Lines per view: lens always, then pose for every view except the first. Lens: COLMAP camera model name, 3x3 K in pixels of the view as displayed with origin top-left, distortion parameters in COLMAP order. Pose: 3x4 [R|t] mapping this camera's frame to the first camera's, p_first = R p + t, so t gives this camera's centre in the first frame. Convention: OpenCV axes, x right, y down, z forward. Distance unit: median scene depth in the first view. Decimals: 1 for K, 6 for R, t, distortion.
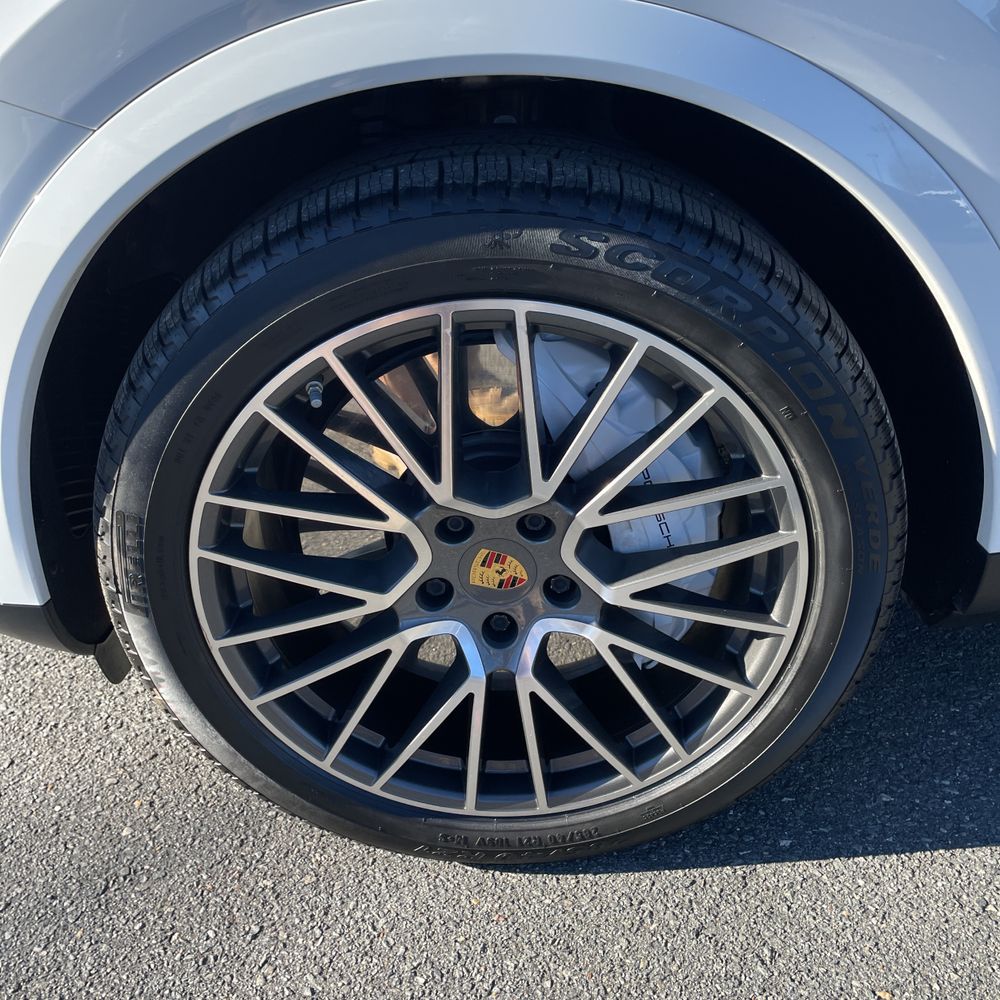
lens RADIAL K [[1001.0, 0, 485.3], [0, 1001.0, 497.2], [0, 0, 1]] dist [0.092030, -0.120592]
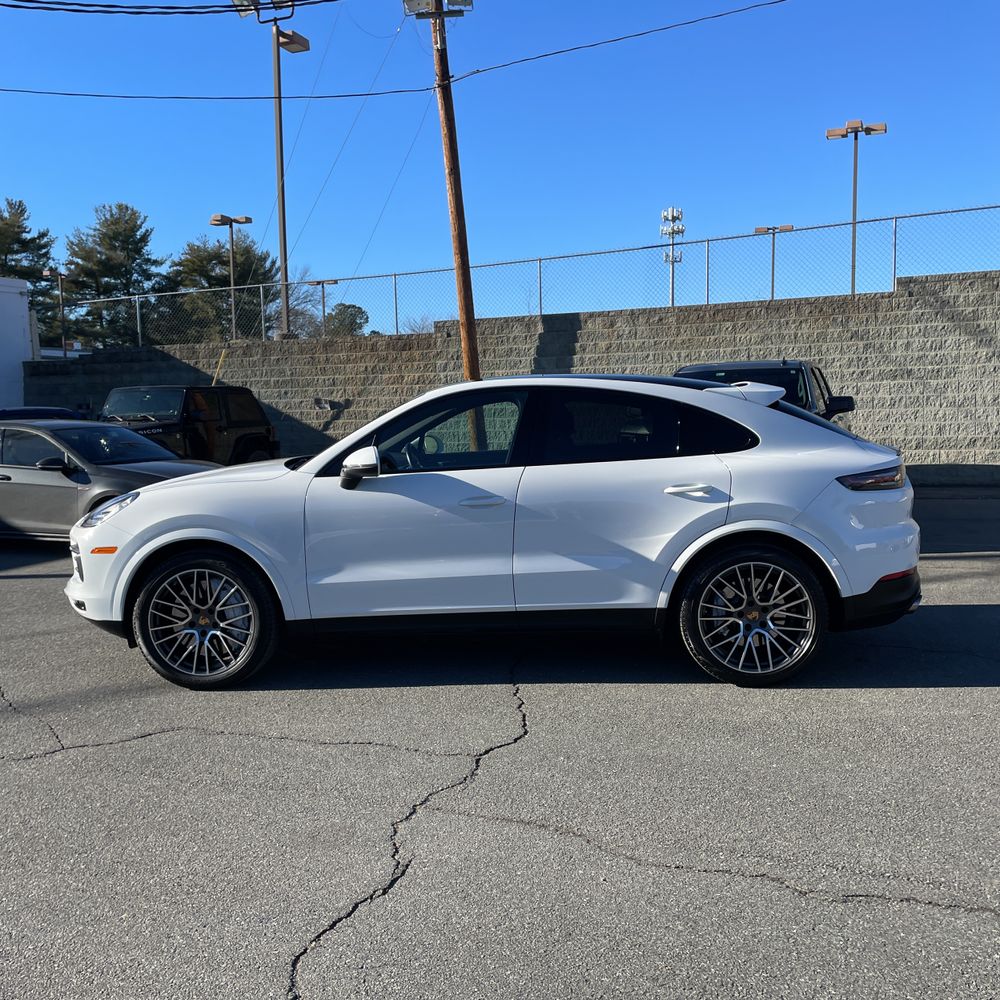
lens RADIAL K [[1015.3, 0, 500.0], [0, 1015.3, 500.0], [0, 0, 1]] dist [0.093038, -0.135430]
pose [[0.995261, 0.067170, -0.070315, 2.133438], [-0.090151, 0.908412, -0.408240, 1.743941], [0.036453, 0.412644, 0.910163, -4.668256]]
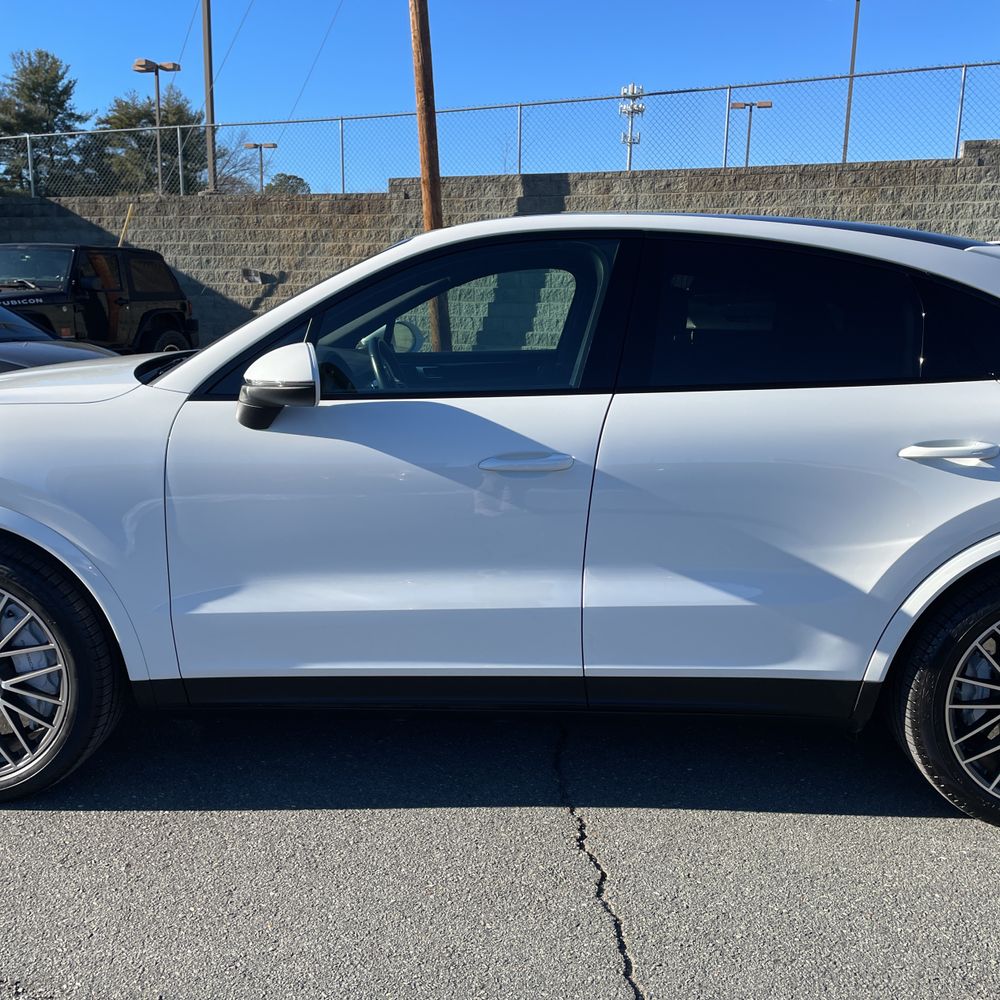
lens RADIAL K [[1015.3, 0, 489.2], [0, 1015.3, 496.2], [0, 0, 1]] dist [0.067319, -0.084369]
pose [[0.994956, 0.099263, -0.014478, 1.567261], [-0.098780, 0.944353, -0.313752, 0.388035], [-0.017472, 0.313600, 0.949394, -2.075556]]
